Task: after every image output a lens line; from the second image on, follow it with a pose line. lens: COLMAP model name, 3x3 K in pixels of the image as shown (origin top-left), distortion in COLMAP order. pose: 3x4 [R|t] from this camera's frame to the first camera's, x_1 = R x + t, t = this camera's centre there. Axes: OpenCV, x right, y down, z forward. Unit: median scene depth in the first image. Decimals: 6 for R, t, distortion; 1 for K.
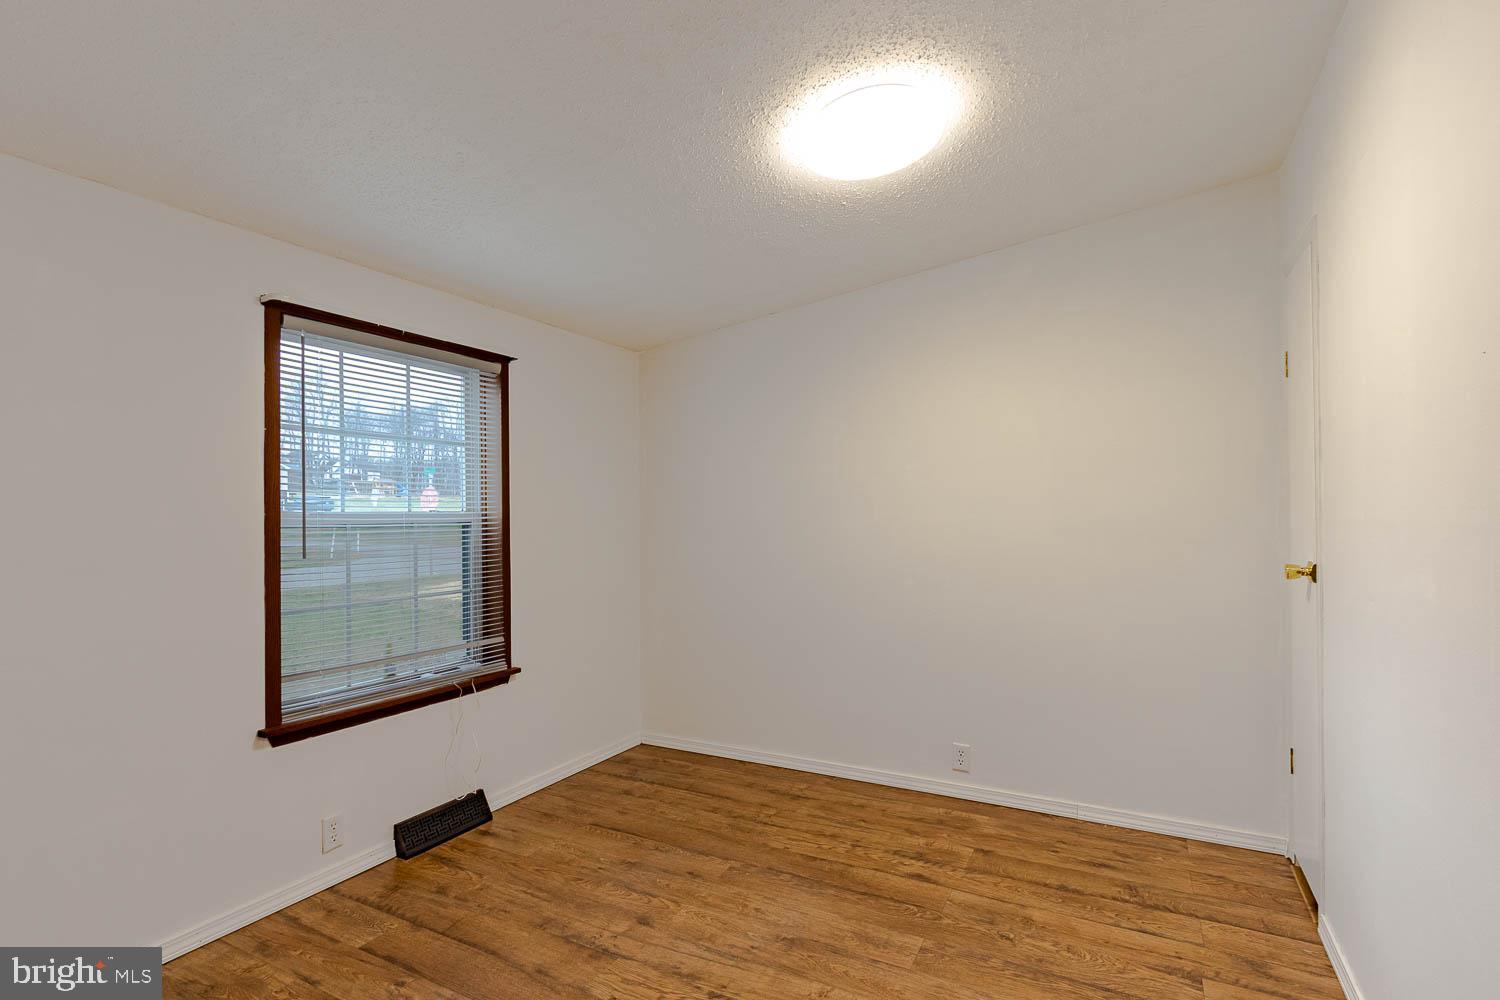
lens RADIAL K [[711.7, 0, 752.0], [0, 711.7, 509.1], [0, 0, 1]] dist [-0.022815, -0.000316]
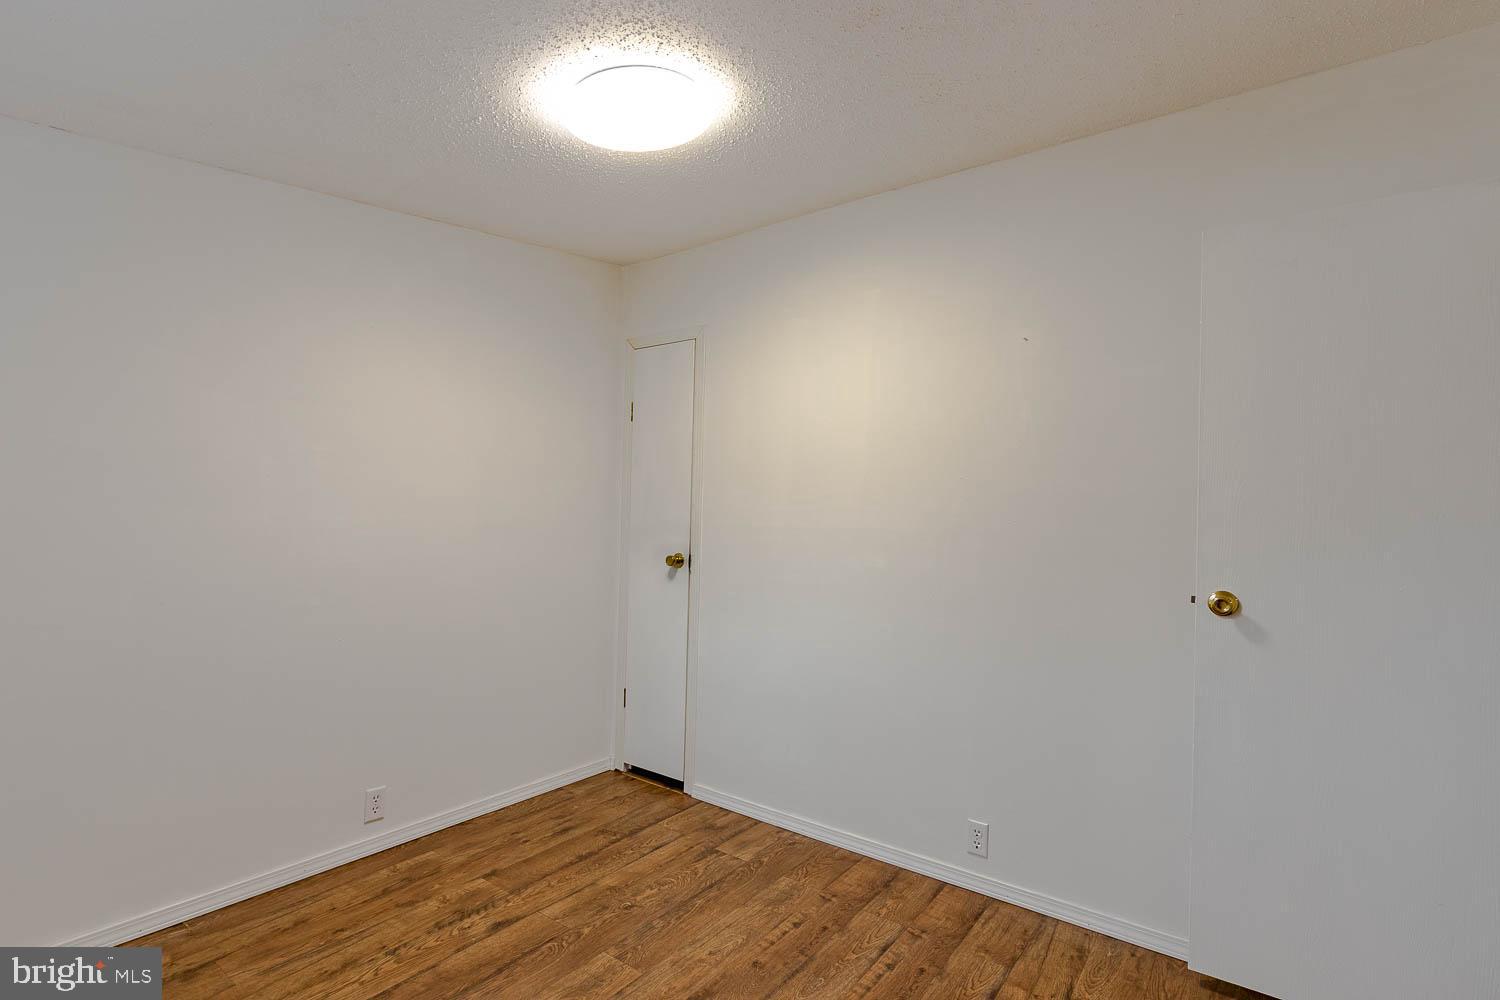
lens RADIAL K [[711.7, 0, 753.6], [0, 711.7, 503.1], [0, 0, 1]] dist [-0.022815, -0.000316]
pose [[0.146481, 0.024162, 0.988918, -0.583752], [-0.021926, 0.999535, -0.021174, 0.003519], [-0.988971, -0.018581, 0.146942, 0.548608]]
